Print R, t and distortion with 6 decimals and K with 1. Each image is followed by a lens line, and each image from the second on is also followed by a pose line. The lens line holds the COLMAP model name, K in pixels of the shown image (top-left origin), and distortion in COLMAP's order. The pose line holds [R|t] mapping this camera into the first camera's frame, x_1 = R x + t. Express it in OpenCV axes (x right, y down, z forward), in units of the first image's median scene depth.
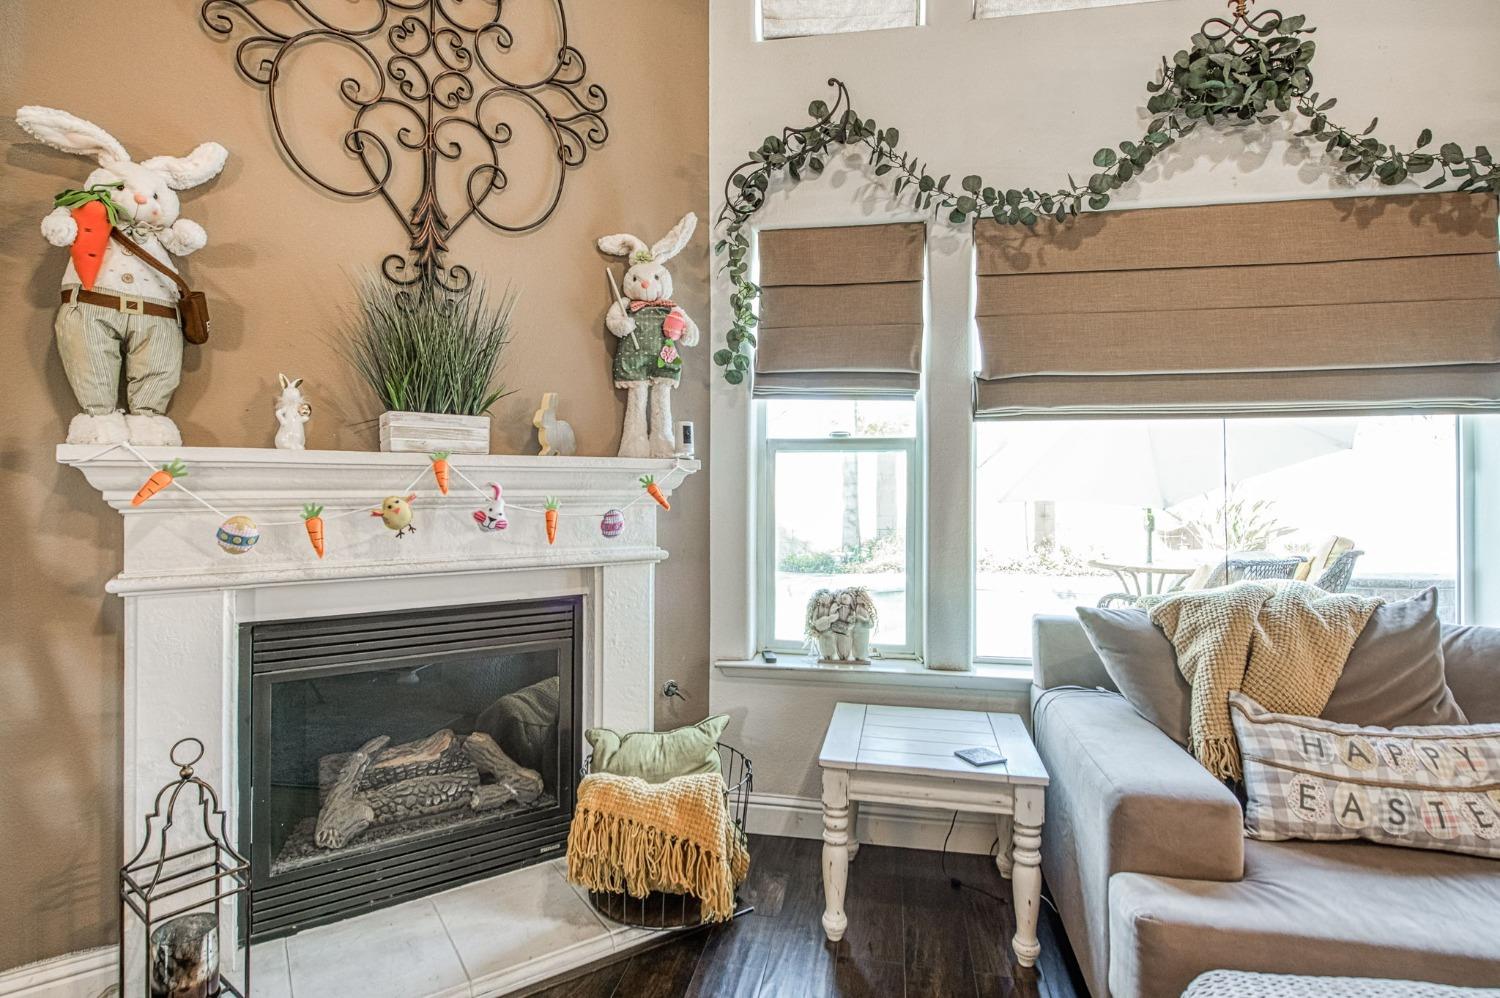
lens RADIAL K [[735.3, 0, 748.1], [0, 735.3, 480.8], [0, 0, 1]] dist [-0.011313, -0.000925]
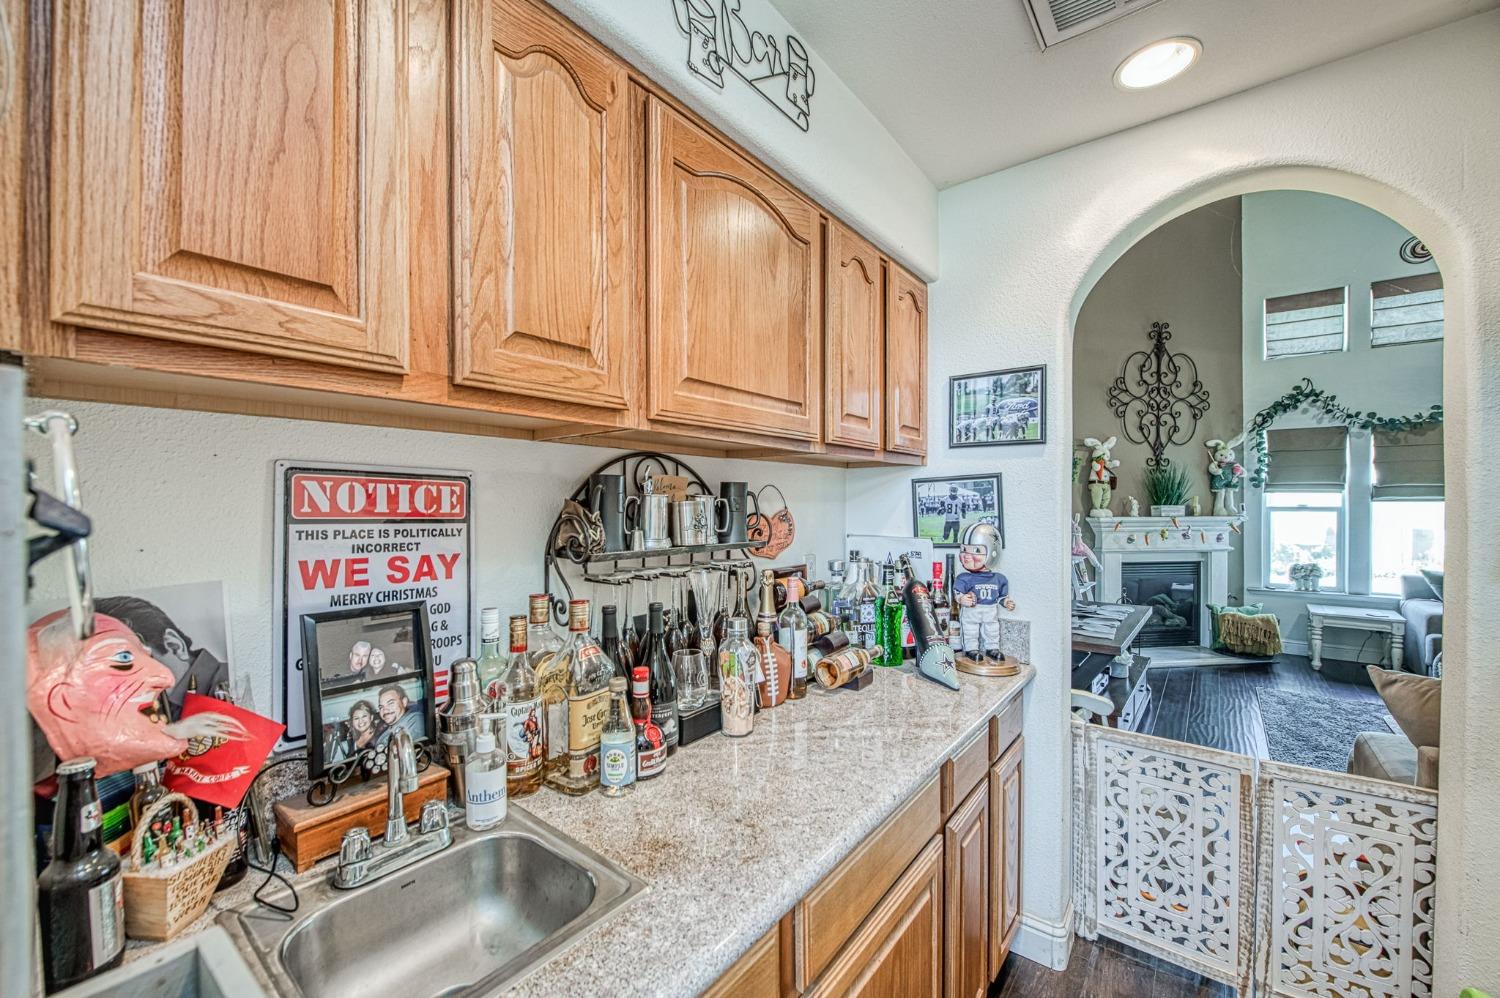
lens RADIAL K [[593.8, 0, 765.0], [0, 593.8, 508.1], [0, 0, 1]] dist [-0.014921, -0.000665]
pose [[0.891741, -0.002155, -0.452541, -0.773318], [0.007661, 0.999917, 0.010336, -0.107694], [0.452481, -0.012684, 0.891684, -2.089771]]
